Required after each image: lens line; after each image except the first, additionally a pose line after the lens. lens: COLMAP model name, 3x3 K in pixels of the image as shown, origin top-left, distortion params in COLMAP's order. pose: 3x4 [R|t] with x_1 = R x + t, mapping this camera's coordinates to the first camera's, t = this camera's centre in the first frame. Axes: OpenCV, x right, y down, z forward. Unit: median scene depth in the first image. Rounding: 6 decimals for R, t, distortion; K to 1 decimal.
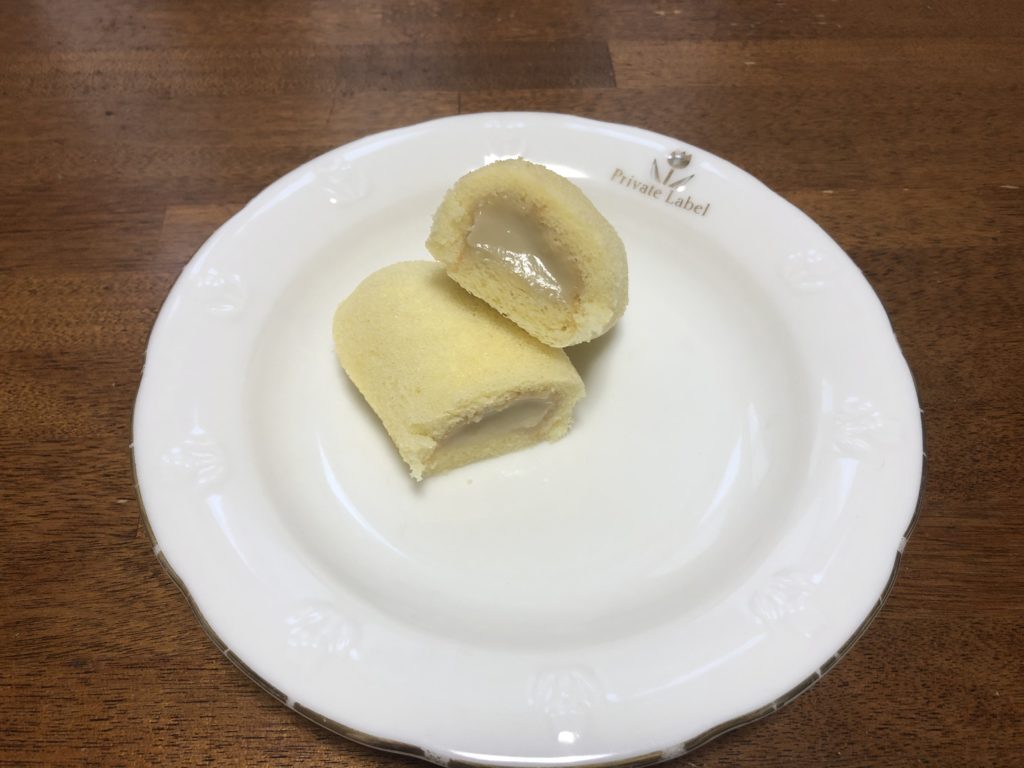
lens RADIAL K [[881.6, 0, 512.9], [0, 881.6, 377.3], [0, 0, 1]] dist [-0.026845, 0.039577]
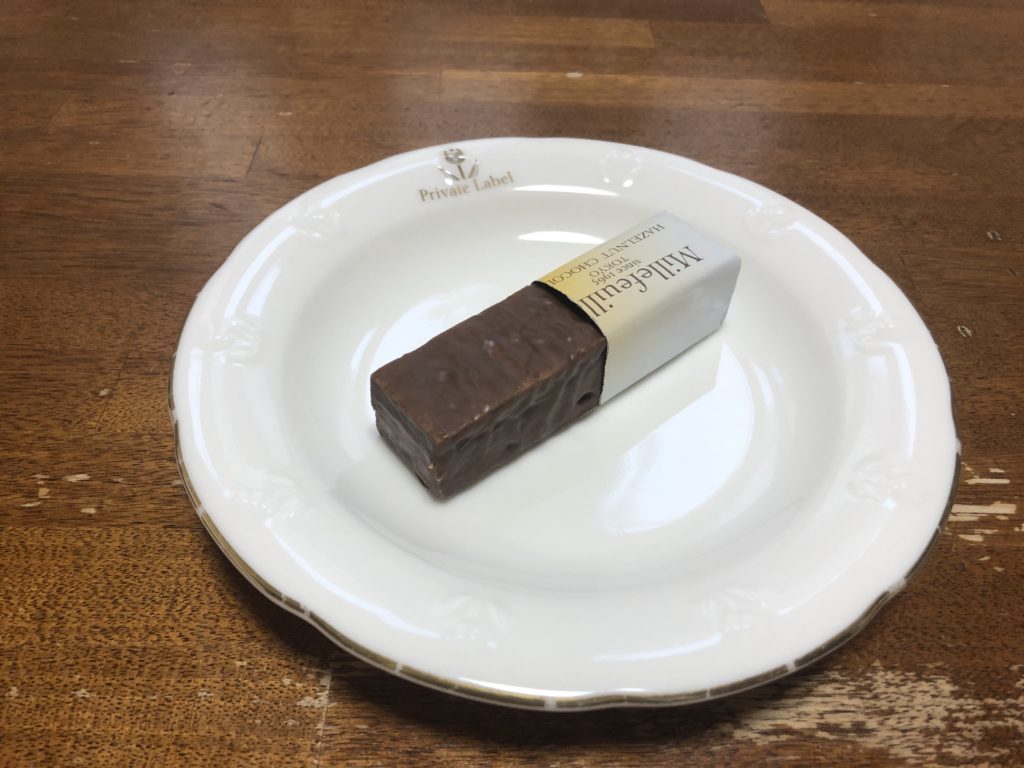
lens RADIAL K [[881.6, 0, 513.3], [0, 881.6, 386.2], [0, 0, 1]] dist [-0.026845, 0.039577]
pose [[0.998270, 0.045076, -0.037755, -0.203314], [-0.050114, 0.988112, -0.145339, 0.439295], [0.030755, 0.146979, 0.988661, -0.225092]]
